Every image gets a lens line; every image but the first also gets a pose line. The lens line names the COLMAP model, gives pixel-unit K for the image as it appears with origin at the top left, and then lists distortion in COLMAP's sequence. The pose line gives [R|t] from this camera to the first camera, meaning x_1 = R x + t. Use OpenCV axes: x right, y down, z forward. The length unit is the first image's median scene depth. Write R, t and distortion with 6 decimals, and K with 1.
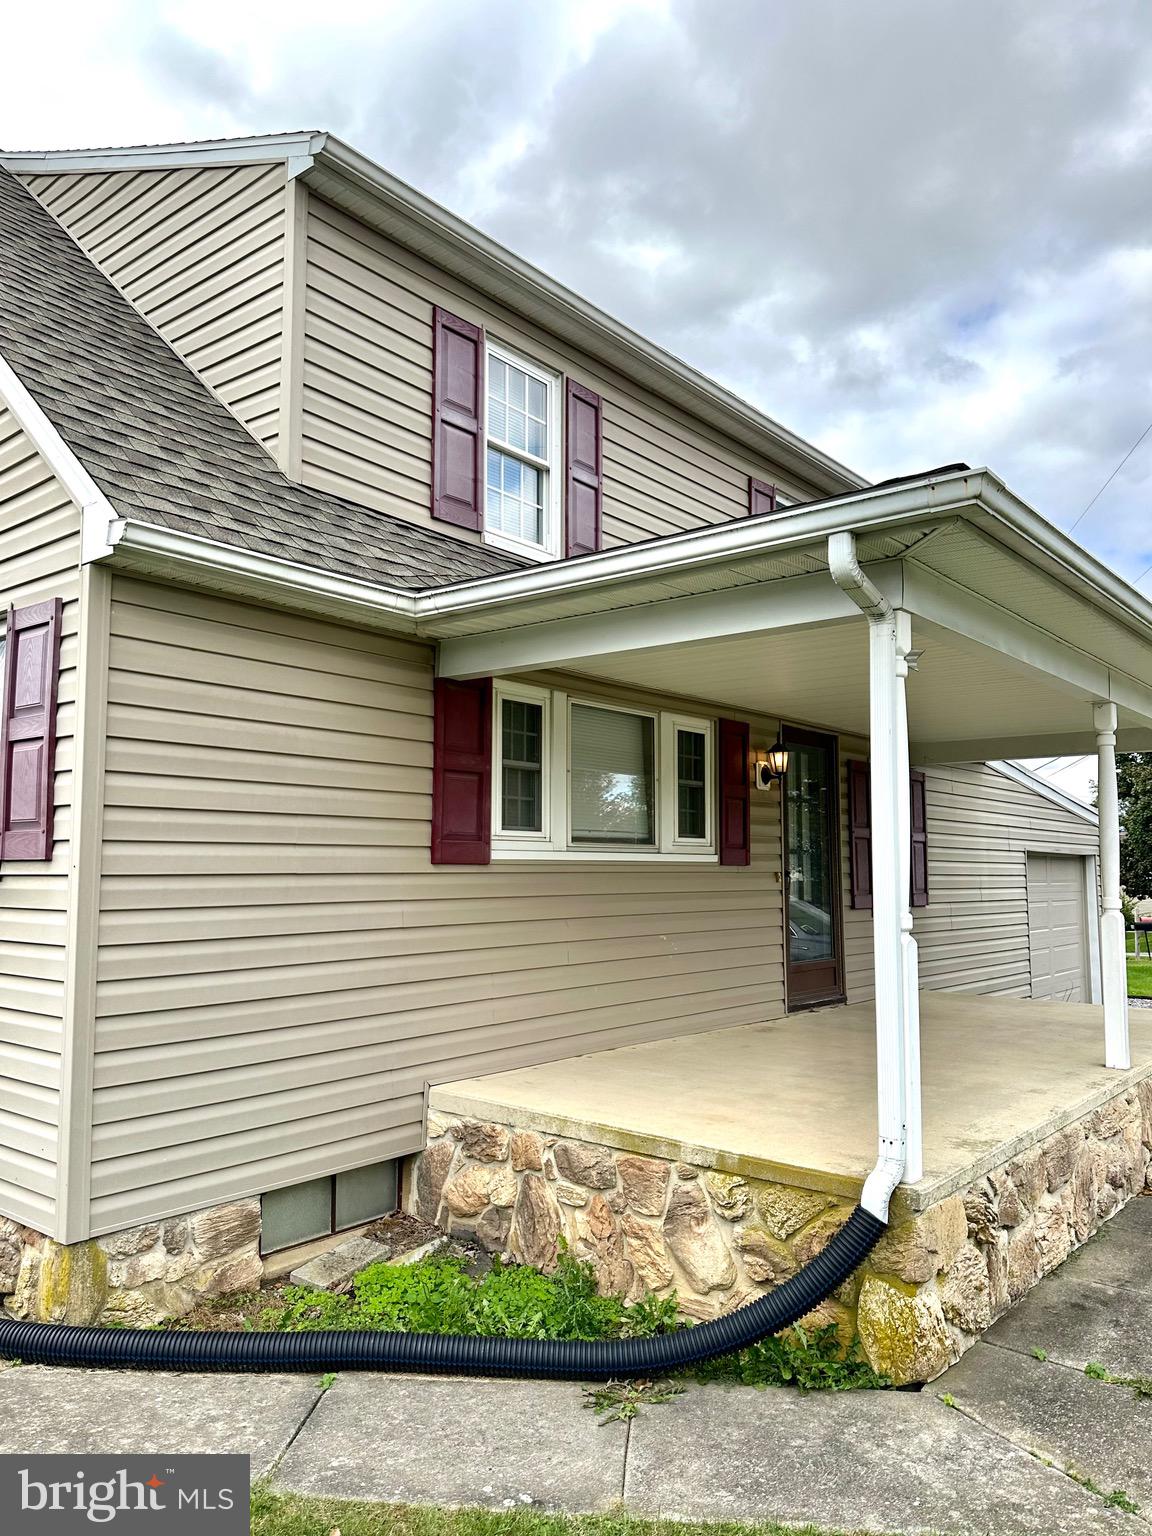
lens RADIAL K [[1131.8, 0, 576.0], [0, 1131.8, 768.0], [0, 0, 1]] dist [0.158353, -0.258985]
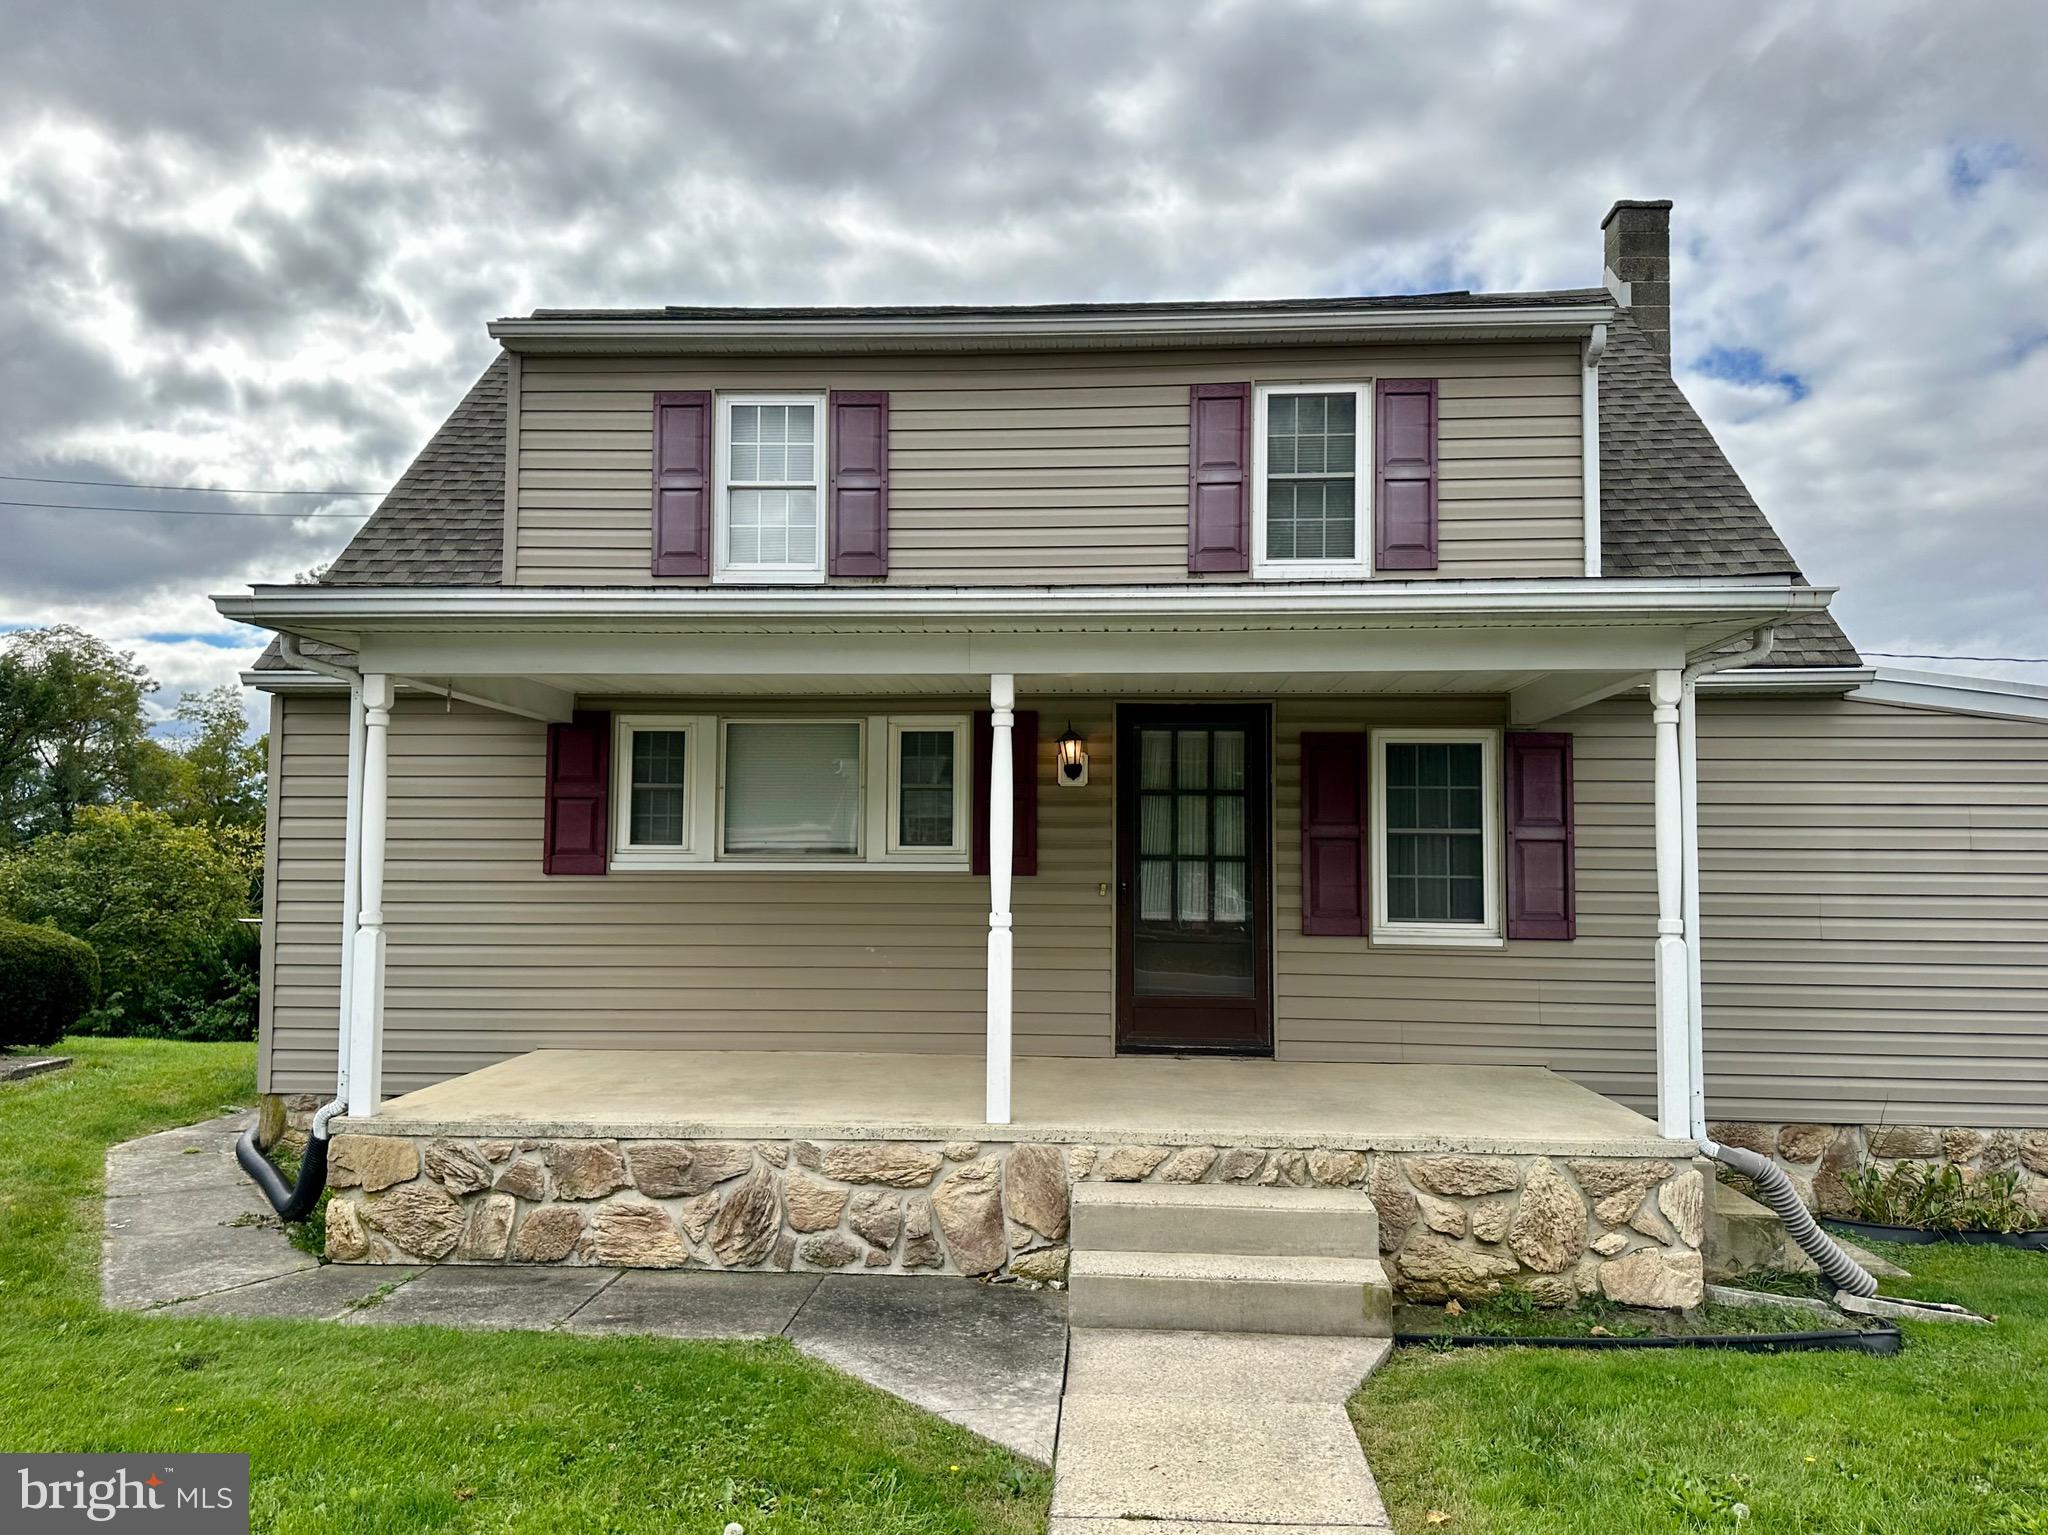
lens RADIAL K [[1509.0, 0, 929.4], [0, 1509.0, 762.8], [0, 0, 1]] dist [0.158353, -0.258985]
pose [[0.567774, -0.060377, -0.820967, 1.434924], [0.068015, 0.997337, -0.026309, 0.034054], [0.820370, -0.040900, 0.570369, 0.379123]]
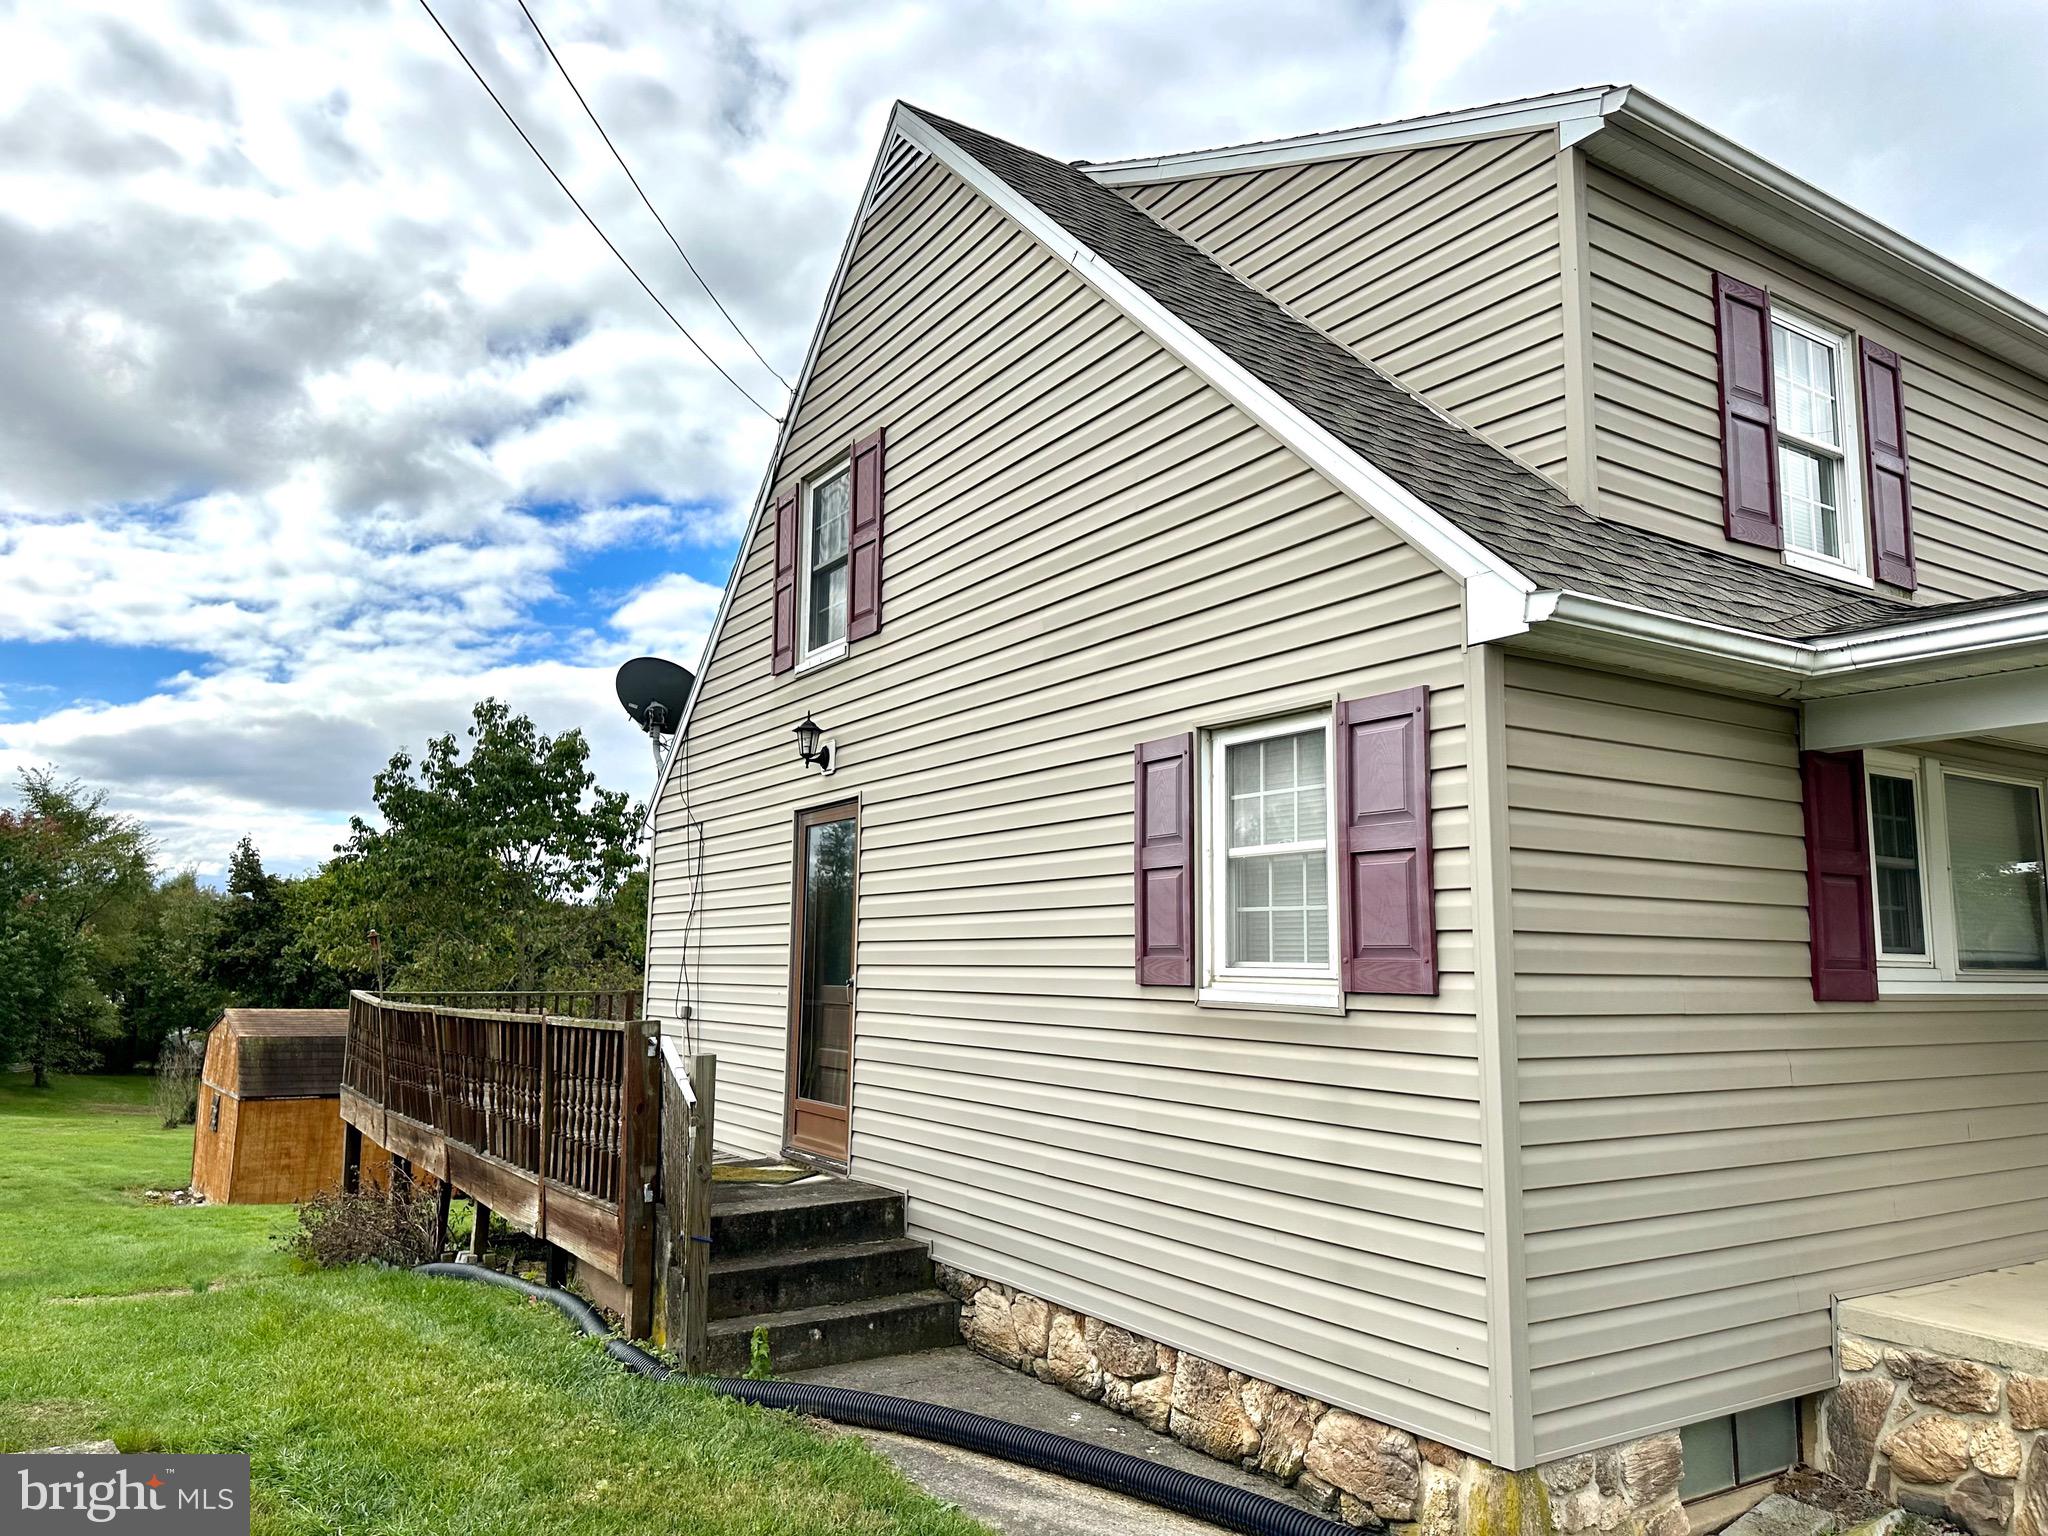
lens RADIAL K [[1457.1, 0, 1024.0], [0, 1457.1, 768.0], [0, 0, 1]] dist [0.071213, -0.079883]
pose [[0.950159, -0.035014, -0.309794, -0.301342], [0.019976, 0.998469, -0.051584, -0.027458], [0.311126, 0.042825, 0.949403, -0.086927]]
